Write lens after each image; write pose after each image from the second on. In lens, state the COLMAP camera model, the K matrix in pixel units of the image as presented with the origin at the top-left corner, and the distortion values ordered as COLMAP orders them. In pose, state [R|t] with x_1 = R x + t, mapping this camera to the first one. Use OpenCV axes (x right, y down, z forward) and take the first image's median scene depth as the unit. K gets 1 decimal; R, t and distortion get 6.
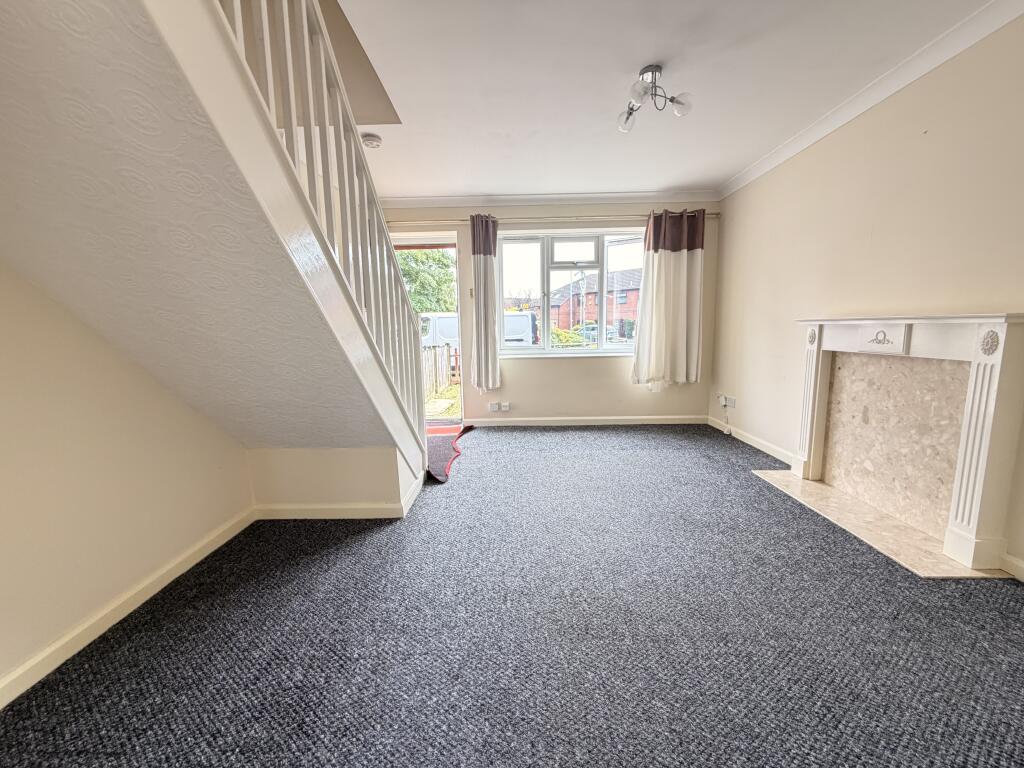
lens RADIAL K [[409.4, 0, 511.8], [0, 409.4, 382.8], [0, 0, 1]] dist [-0.000803, 0.000396]
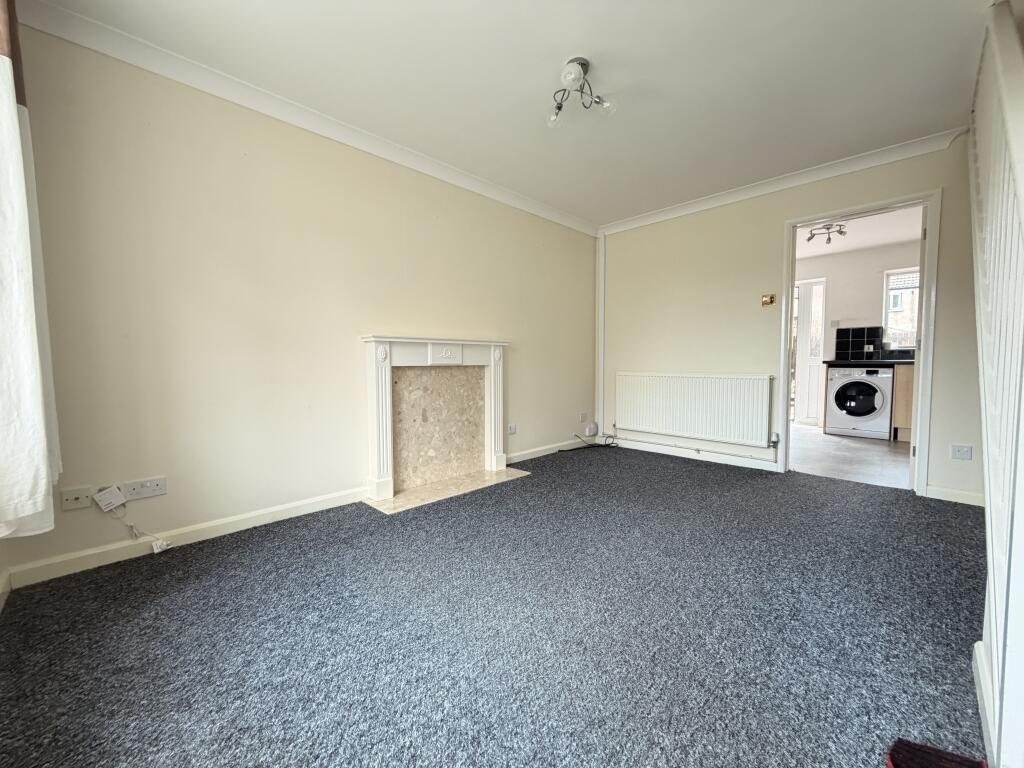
lens RADIAL K [[409.4, 0, 506.6], [0, 409.4, 387.4], [0, 0, 1]] dist [-0.000803, 0.000396]
pose [[-0.707586, -0.019382, 0.706361, -0.200033], [0.114340, 0.983310, 0.141520, -0.156040], [-0.697315, 0.180903, -0.693560, 1.688648]]
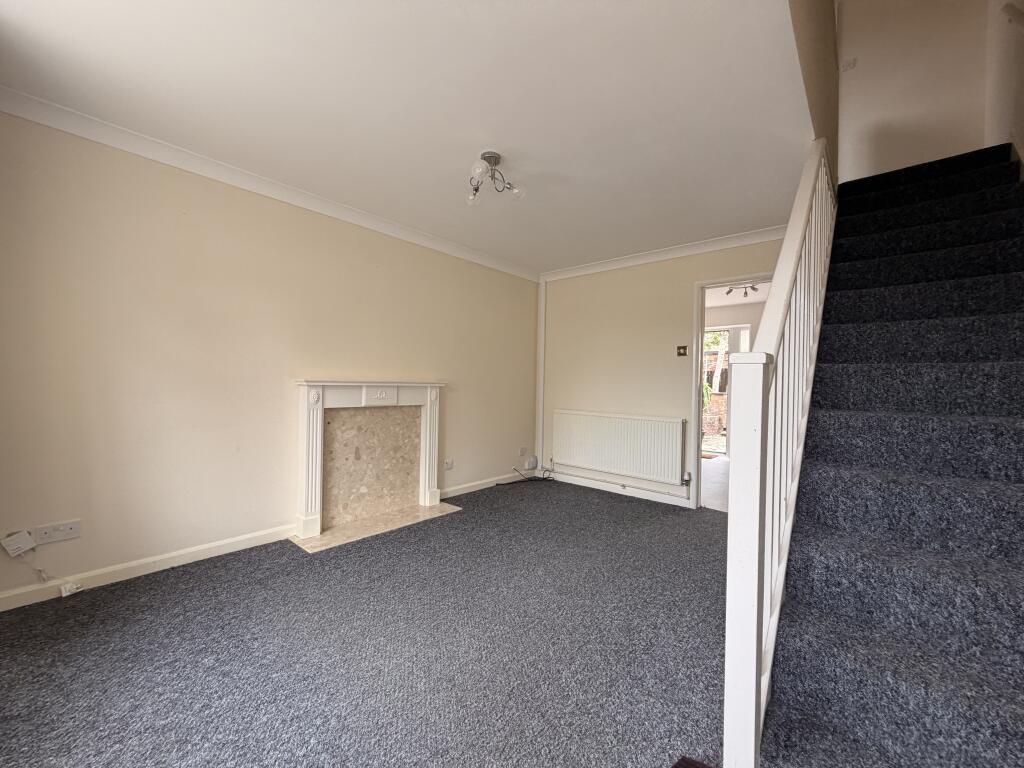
lens RADIAL K [[409.4, 0, 506.9], [0, 409.4, 386.4], [0, 0, 1]] dist [-0.000803, 0.000396]
pose [[-0.754874, -0.000525, 0.655870, -0.360861], [0.084082, 0.991671, 0.097568, -0.225052], [-0.650458, 0.128798, -0.748542, 1.652200]]
